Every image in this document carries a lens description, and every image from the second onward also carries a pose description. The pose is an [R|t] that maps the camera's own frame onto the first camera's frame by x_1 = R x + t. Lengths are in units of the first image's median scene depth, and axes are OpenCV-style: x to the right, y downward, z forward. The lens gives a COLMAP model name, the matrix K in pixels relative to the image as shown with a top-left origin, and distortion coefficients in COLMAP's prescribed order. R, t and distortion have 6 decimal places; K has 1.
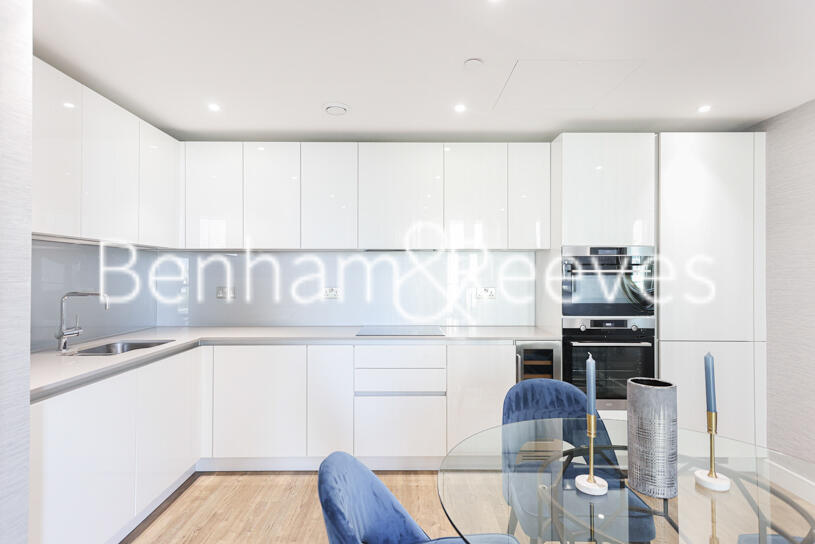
lens RADIAL K [[409.5, 0, 408.6], [0, 409.5, 273.4], [0, 0, 1]] dist [-0.002282, 0.000526]
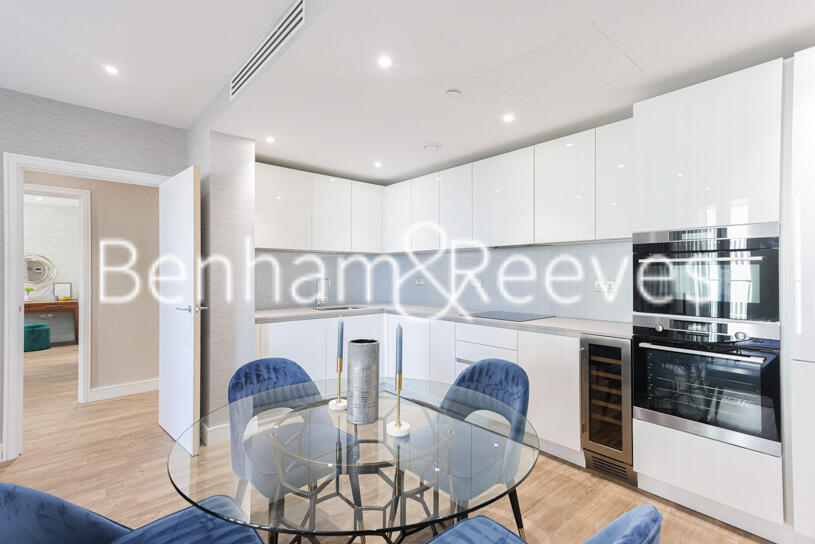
lens RADIAL K [[382.5, 0, 405.9], [0, 382.5, 269.5], [0, 0, 1]] dist [0.013771, 0.000442]
pose [[0.650391, -0.010547, -0.759526, 0.692448], [0.021963, 0.999747, 0.004925, -0.003322], [0.759282, -0.019885, 0.650458, 0.083334]]
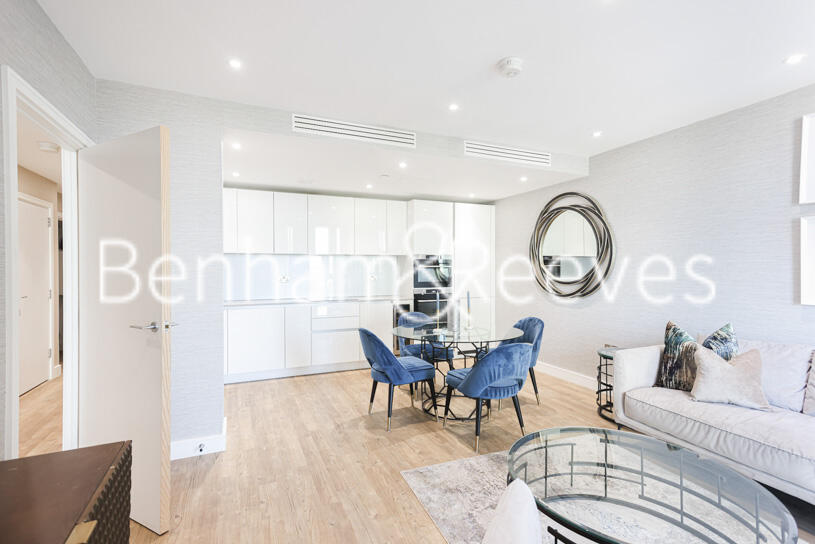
lens RADIAL K [[382.5, 0, 405.9], [0, 382.5, 275.8], [0, 0, 1]] dist [0.013771, 0.000442]
pose [[0.907266, -0.005574, 0.420521, -0.480637], [-0.004718, 0.999714, 0.023430, -0.003324], [-0.420532, -0.023241, 0.906980, -0.746457]]
